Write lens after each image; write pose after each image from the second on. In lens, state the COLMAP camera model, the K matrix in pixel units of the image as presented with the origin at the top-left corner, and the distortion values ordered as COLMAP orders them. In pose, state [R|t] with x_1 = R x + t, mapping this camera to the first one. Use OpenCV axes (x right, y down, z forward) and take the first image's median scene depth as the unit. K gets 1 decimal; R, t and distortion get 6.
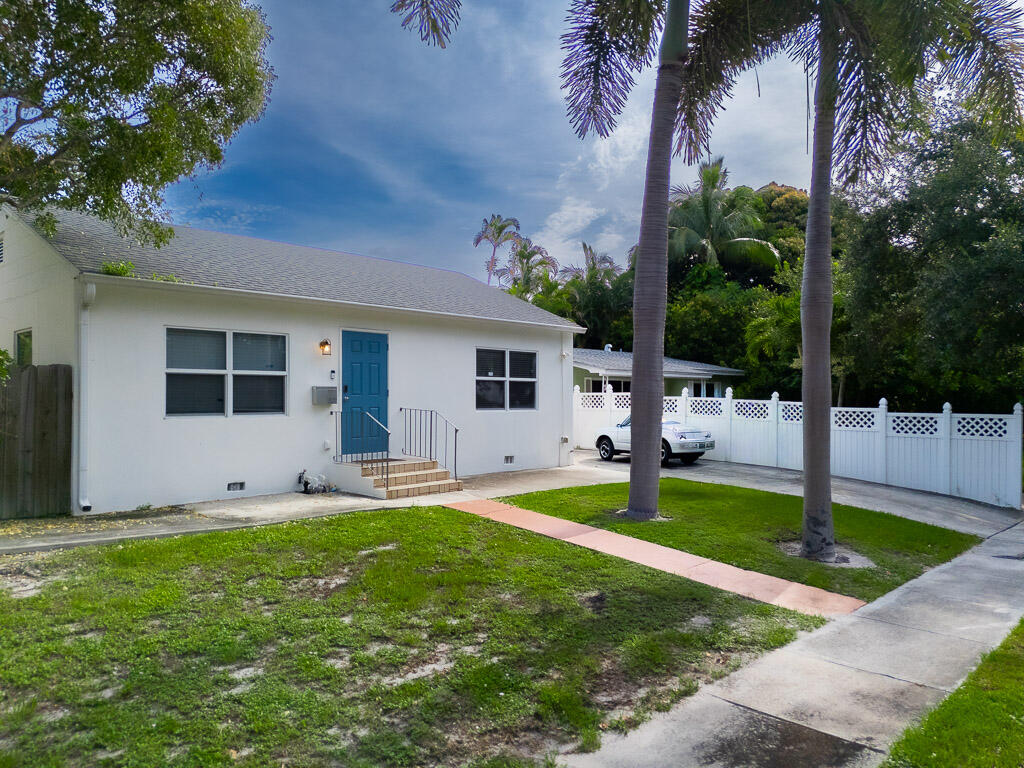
lens RADIAL K [[829.4, 0, 512.0], [0, 829.4, 384.0], [0, 0, 1]] dist [0.139507, -0.236633]
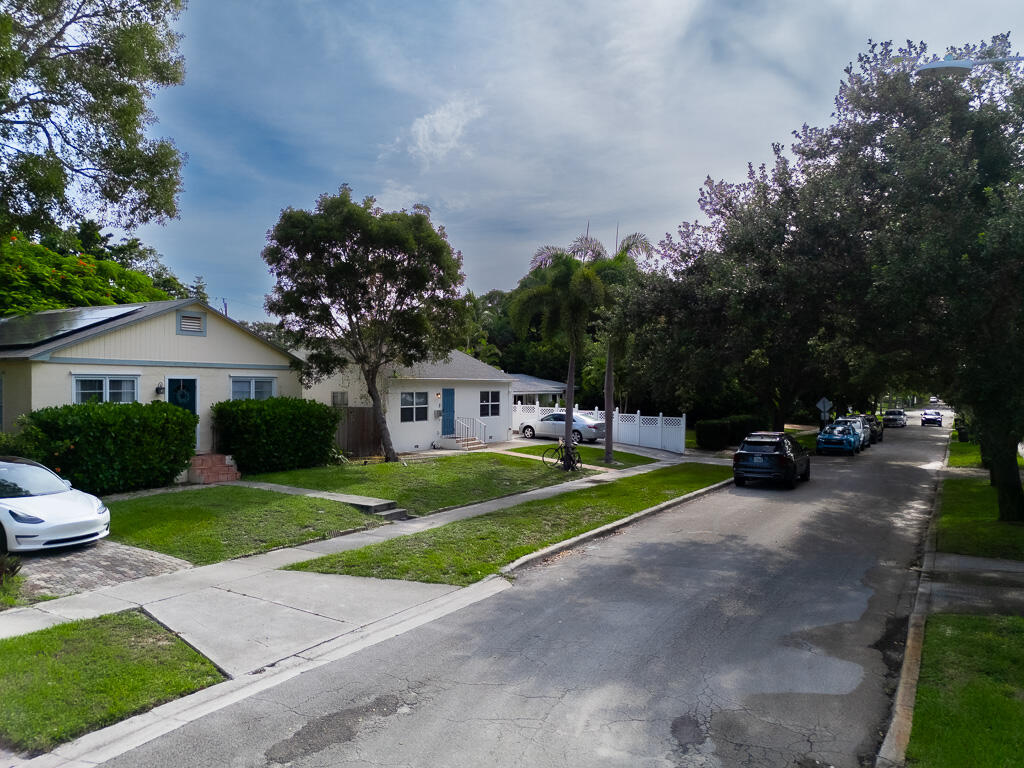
lens RADIAL K [[829.4, 0, 512.0], [0, 829.4, 384.0], [0, 0, 1]] dist [0.139507, -0.236633]
pose [[0.976057, 0.003438, 0.217488, -0.594782], [-0.008159, 0.999750, 0.020815, -0.143922], [-0.217362, -0.022091, 0.975841, -1.716842]]
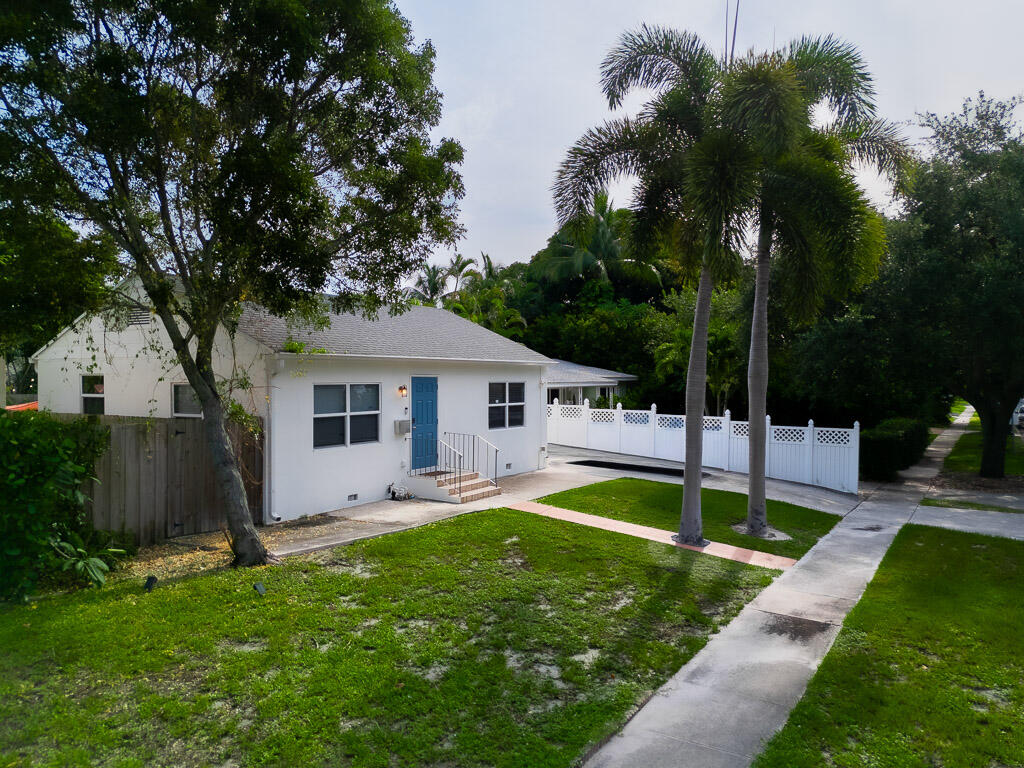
lens RADIAL K [[846.8, 0, 533.4], [0, 846.8, 381.1], [0, 0, 1]] dist [0.159062, -0.489230]
pose [[0.976600, 0.000642, 0.215063, -0.323622], [-0.006480, 0.999629, 0.026443, -0.100754], [-0.214966, -0.027218, 0.976242, -0.391567]]
